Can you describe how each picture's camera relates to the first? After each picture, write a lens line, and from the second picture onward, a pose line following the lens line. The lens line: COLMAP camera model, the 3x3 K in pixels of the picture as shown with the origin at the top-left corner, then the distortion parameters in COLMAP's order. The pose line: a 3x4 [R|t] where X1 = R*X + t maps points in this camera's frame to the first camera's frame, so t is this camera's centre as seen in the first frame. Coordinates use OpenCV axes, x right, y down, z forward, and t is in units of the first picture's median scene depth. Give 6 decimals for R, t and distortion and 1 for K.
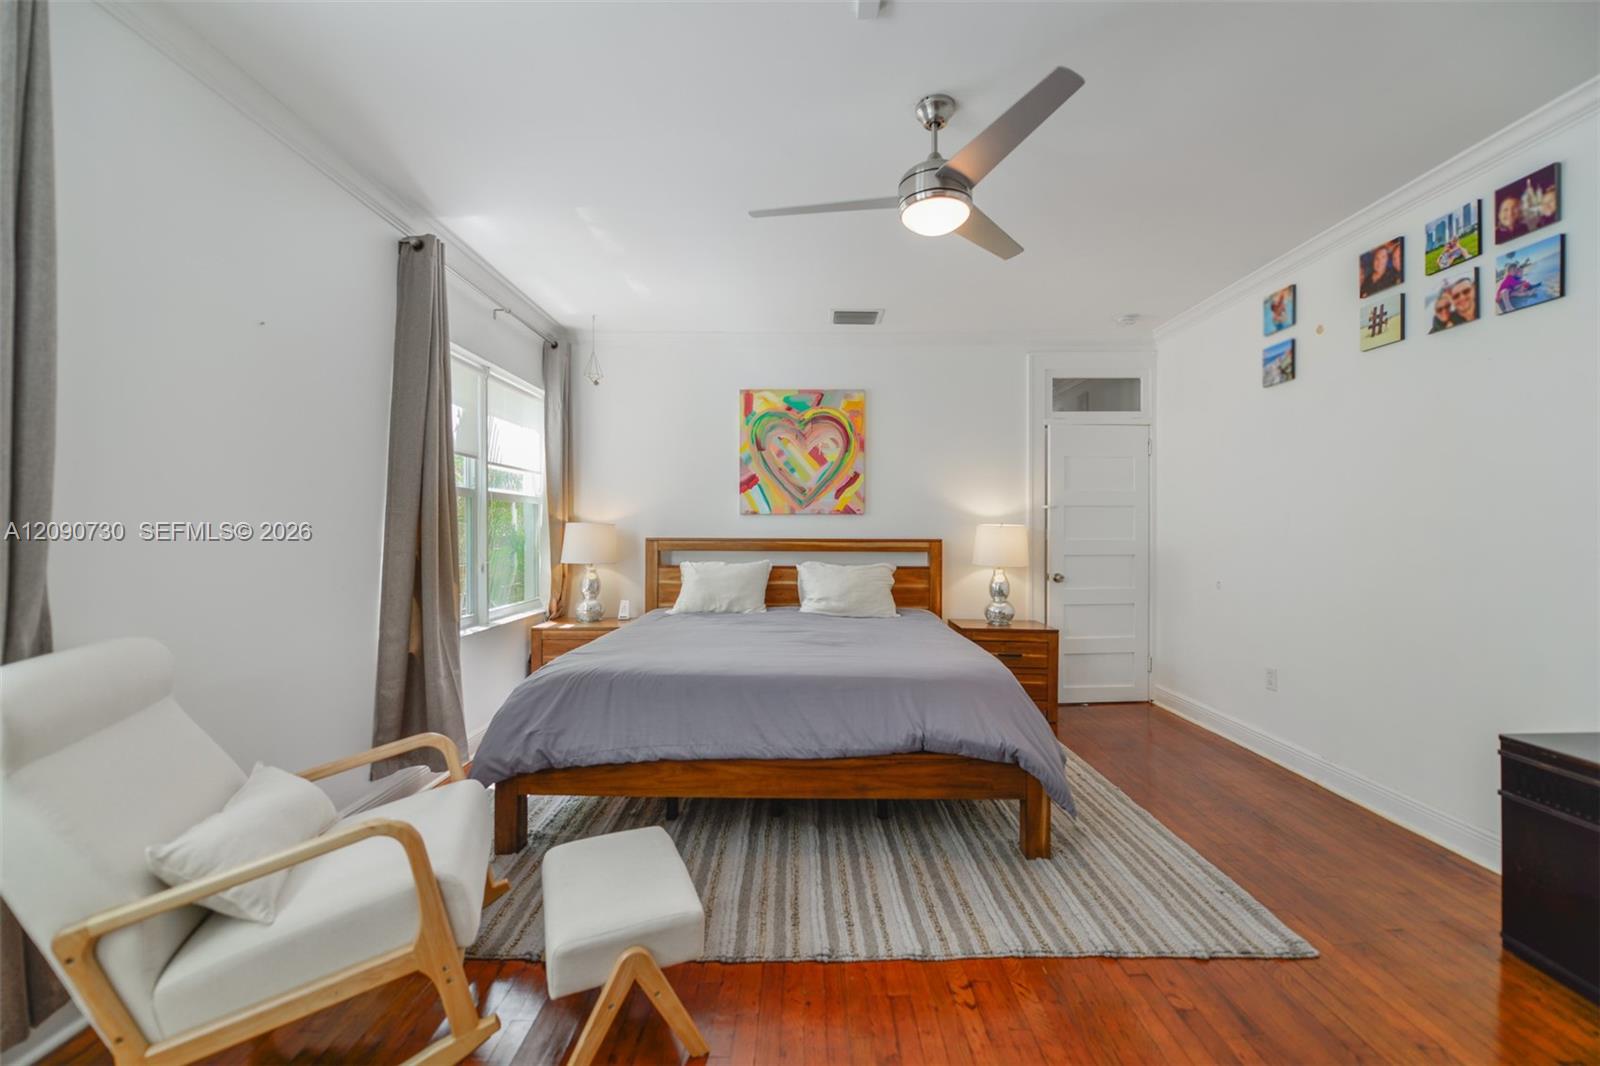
lens RADIAL K [[633.5, 0, 802.0], [0, 633.5, 531.4], [0, 0, 1]] dist [0.002890, -0.003036]
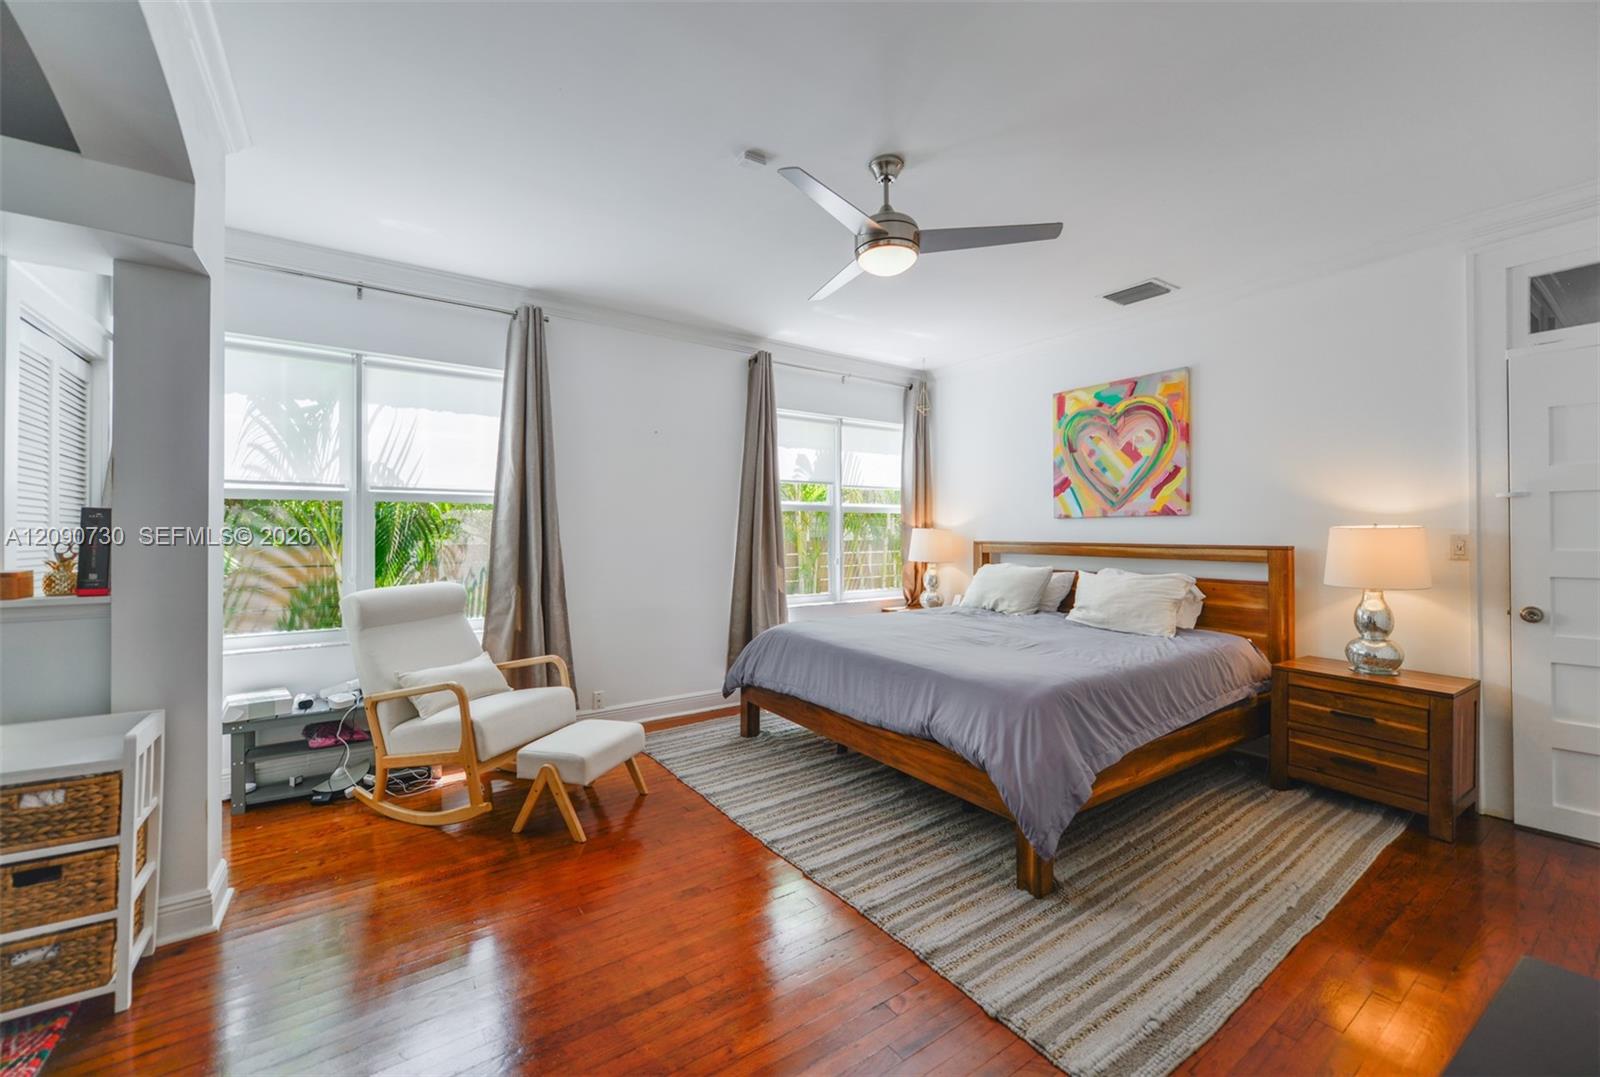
lens RADIAL K [[627.5, 0, 802.8], [0, 627.5, 526.3], [0, 0, 1]] dist [0.000198, 0.000028]
pose [[0.575475, -0.010957, -0.817746, 0.489999], [-0.002135, 0.999887, -0.014900, 0.001199], [0.817817, 0.010320, 0.575386, 0.109124]]
